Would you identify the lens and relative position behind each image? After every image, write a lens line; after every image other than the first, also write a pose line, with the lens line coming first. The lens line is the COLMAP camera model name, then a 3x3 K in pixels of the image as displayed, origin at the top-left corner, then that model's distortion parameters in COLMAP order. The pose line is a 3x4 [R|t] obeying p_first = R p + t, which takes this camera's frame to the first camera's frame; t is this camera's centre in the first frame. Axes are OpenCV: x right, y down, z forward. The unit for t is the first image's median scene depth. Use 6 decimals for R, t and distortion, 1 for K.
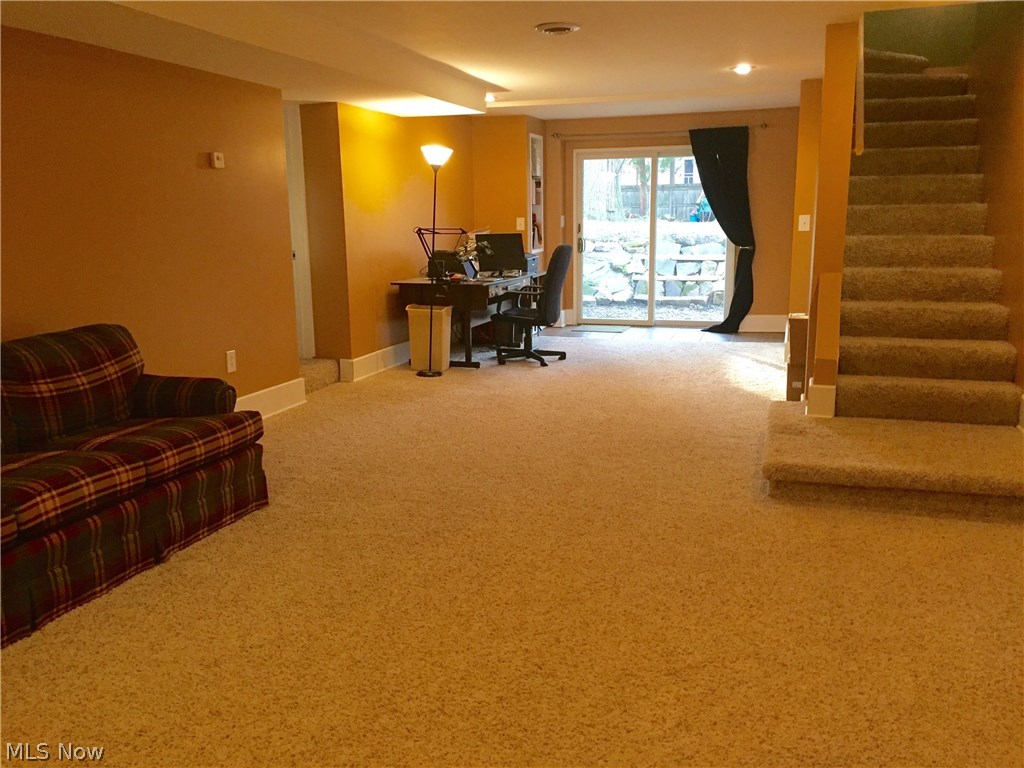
lens RADIAL K [[881.1, 0, 514.6], [0, 881.1, 384.4], [0, 0, 1]] dist [0.047662, 0.001170]
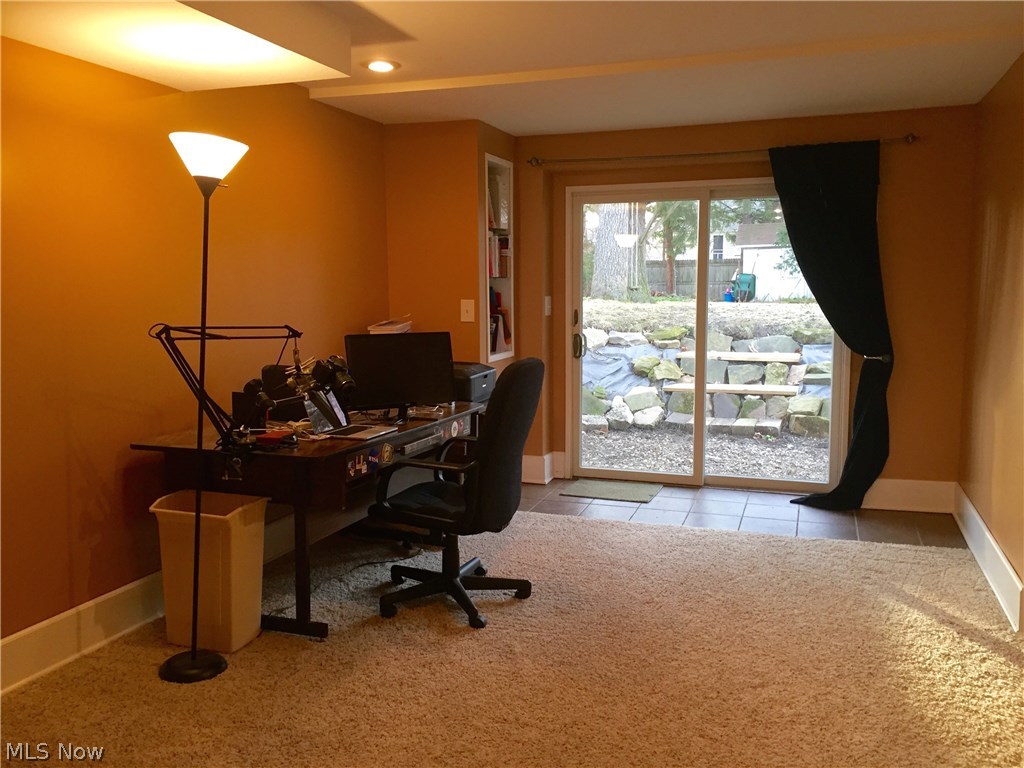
lens RADIAL K [[881.1, 0, 510.2], [0, 881.1, 382.9], [0, 0, 1]] dist [0.047662, 0.001170]
pose [[0.999401, 0.012603, -0.032240, 0.048274], [-0.015319, 0.996225, -0.085445, -0.081170], [0.031041, 0.085888, 0.995821, 0.409129]]
